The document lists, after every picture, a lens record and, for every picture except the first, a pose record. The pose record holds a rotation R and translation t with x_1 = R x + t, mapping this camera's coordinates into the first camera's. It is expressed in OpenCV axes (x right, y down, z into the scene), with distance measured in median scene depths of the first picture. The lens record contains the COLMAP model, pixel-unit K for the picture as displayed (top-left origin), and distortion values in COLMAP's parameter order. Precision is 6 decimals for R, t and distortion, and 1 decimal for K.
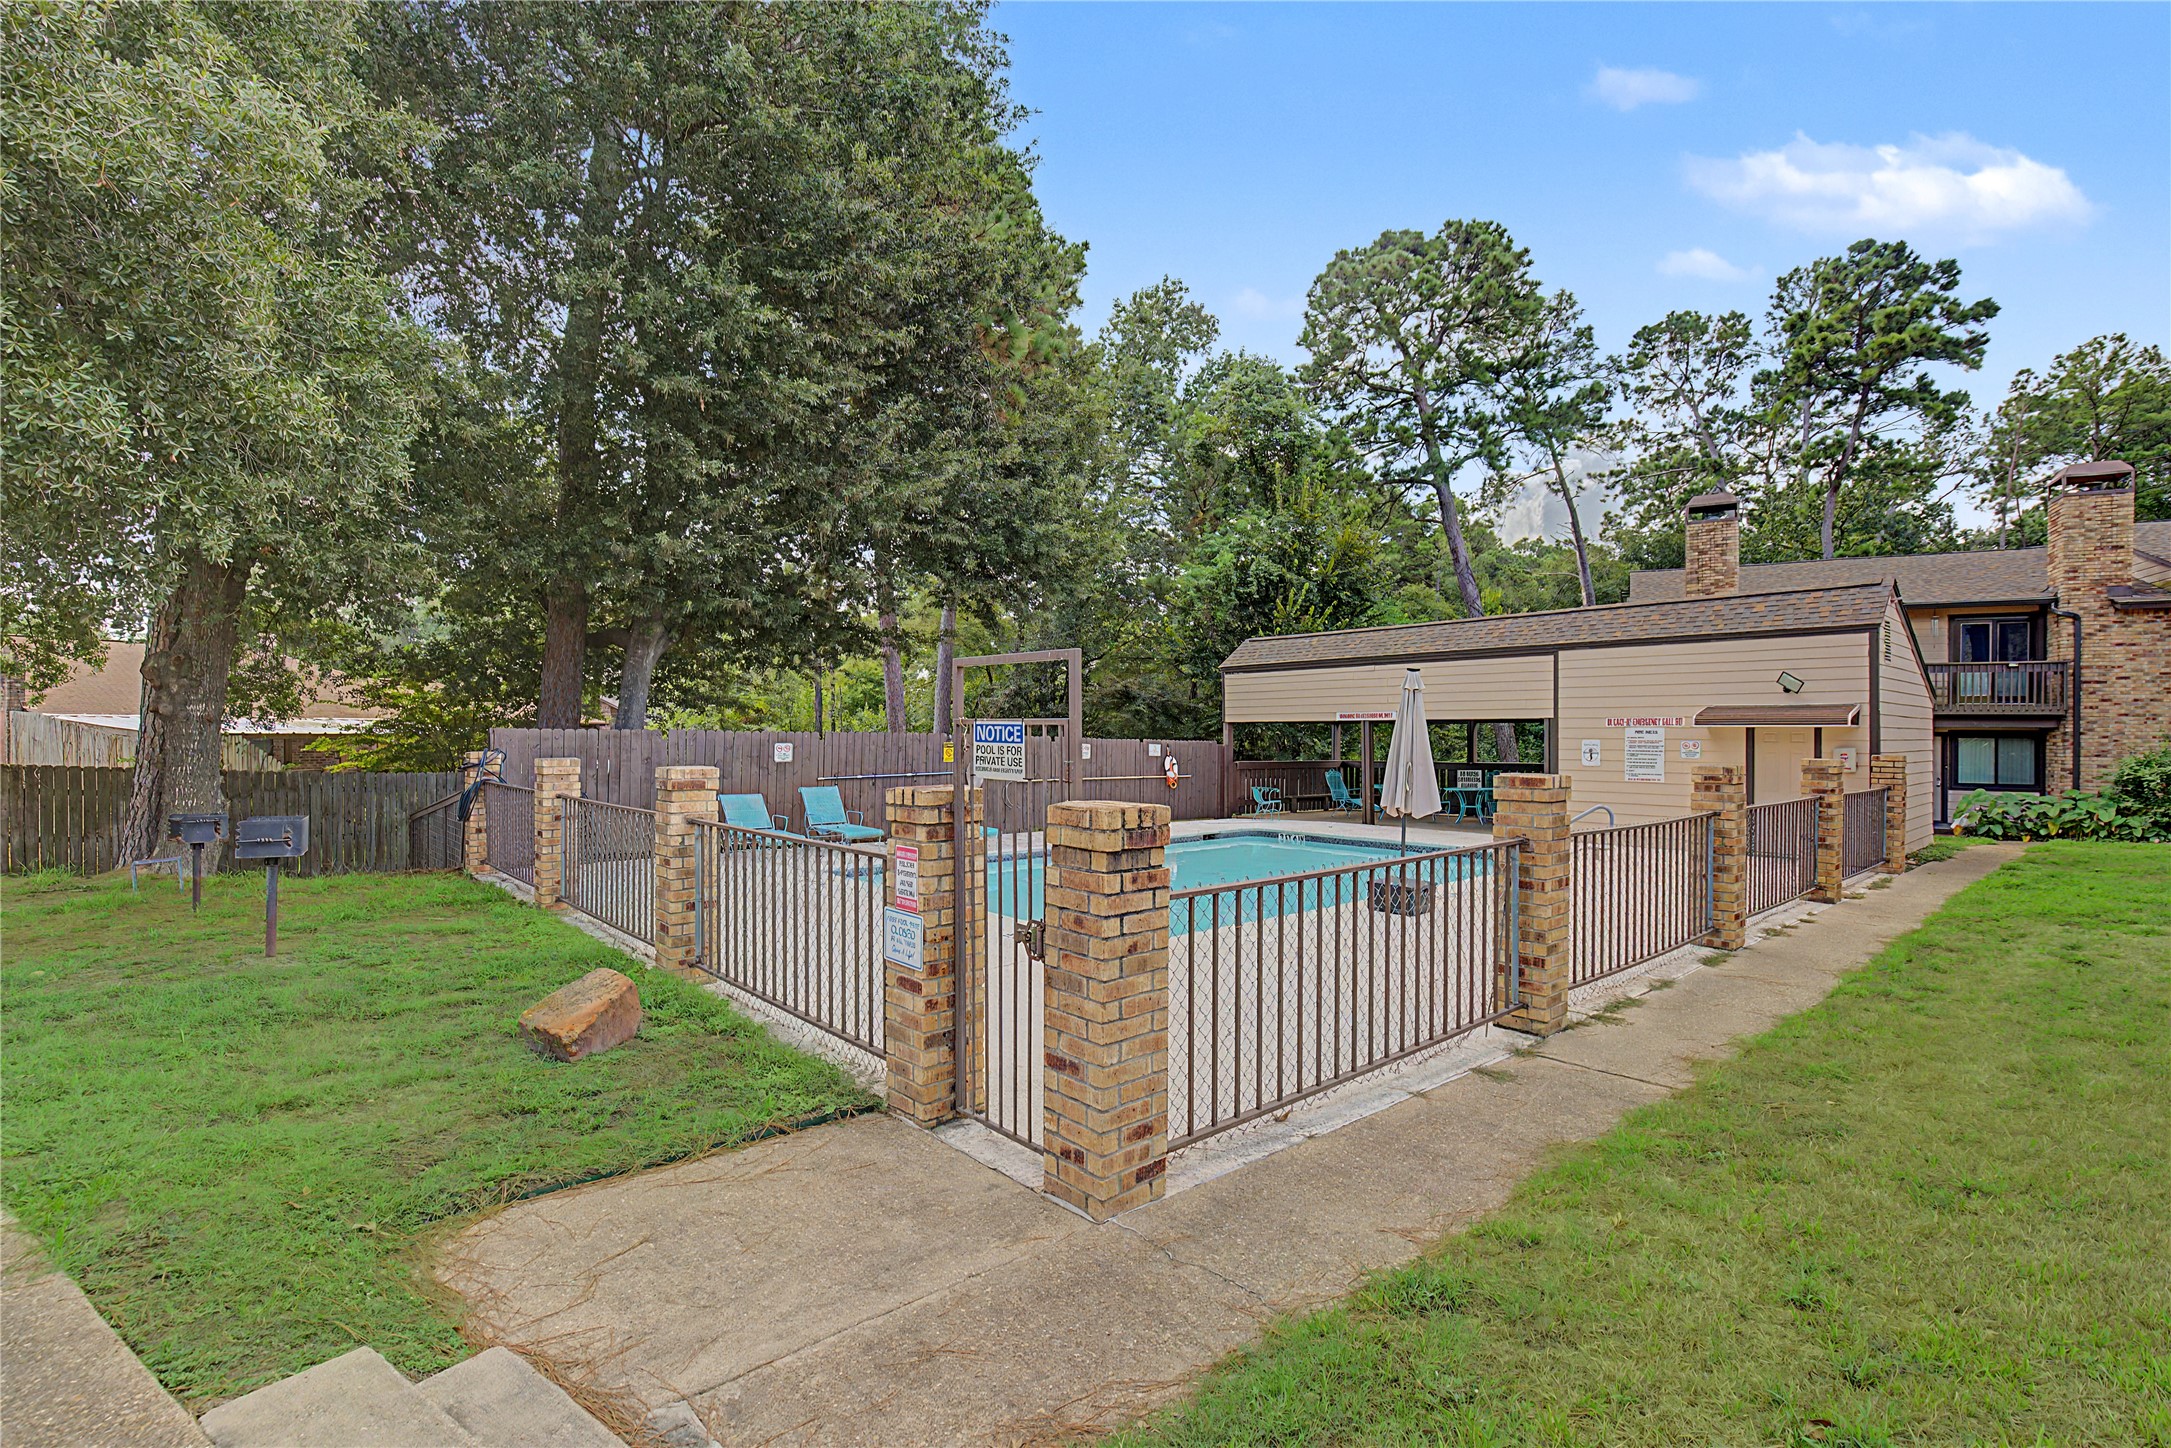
lens RADIAL K [[983.5, 0, 1092.9], [0, 983.5, 717.7], [0, 0, 1]] dist [0.000182, -0.000039]
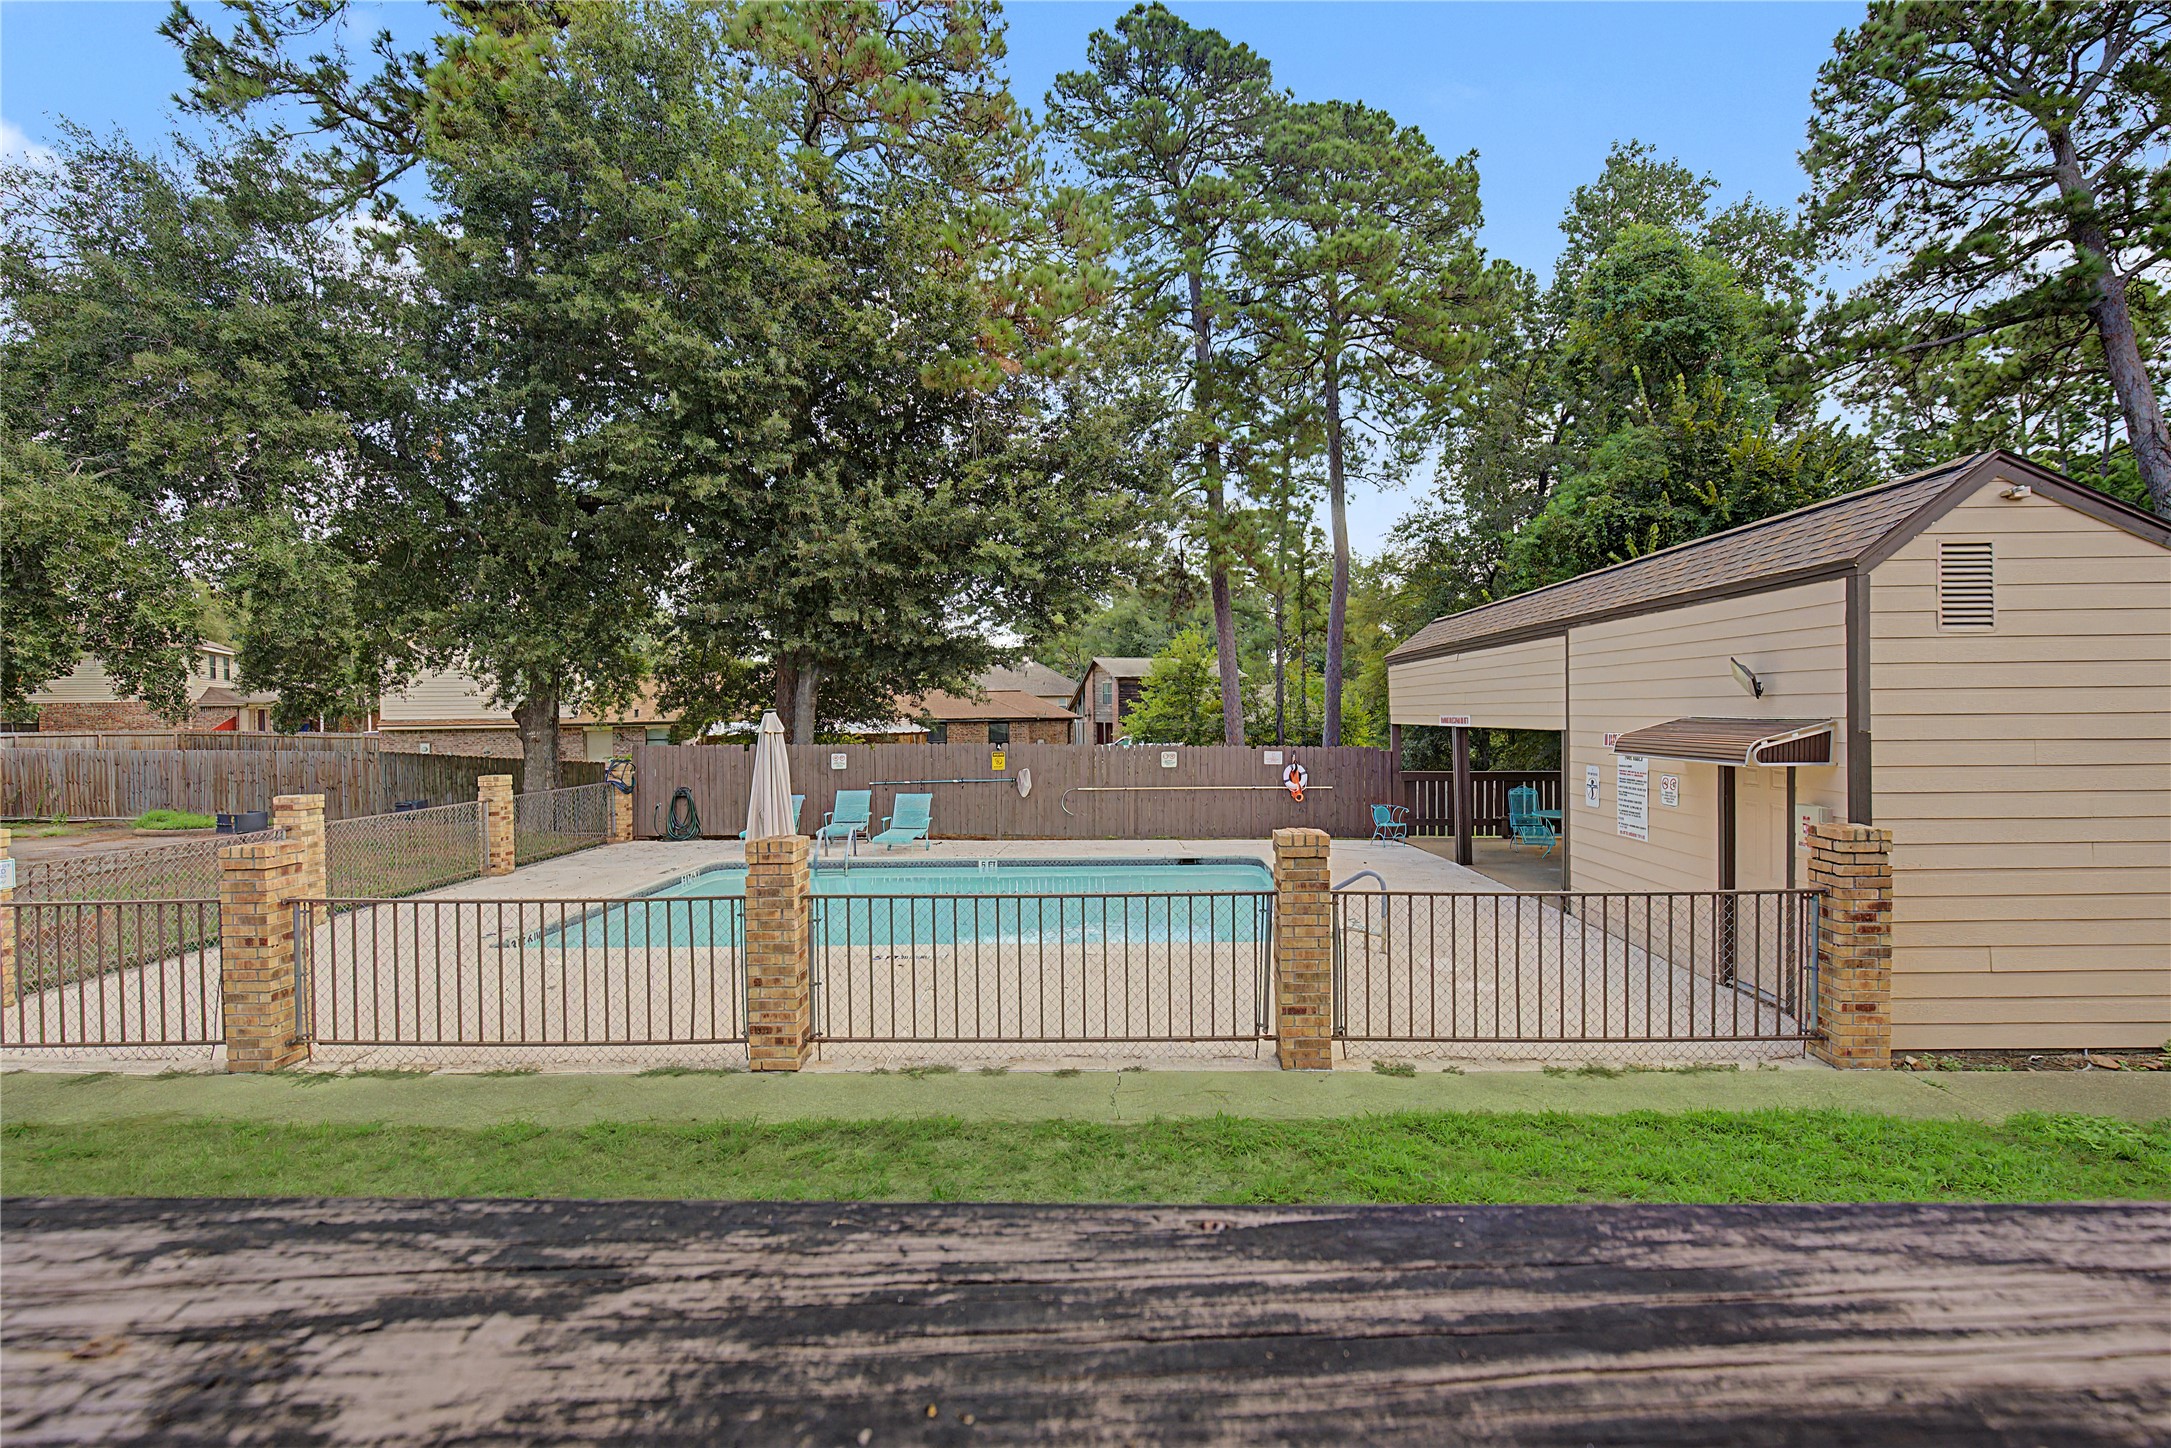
lens RADIAL K [[983.5, 0, 1092.9], [0, 983.5, 717.7], [0, 0, 1]] dist [0.000182, -0.000039]
pose [[0.739422, -0.006727, -0.673208, 0.213808], [0.022421, 0.999641, 0.014637, -0.007887], [0.672868, -0.025917, 0.739308, 0.093579]]
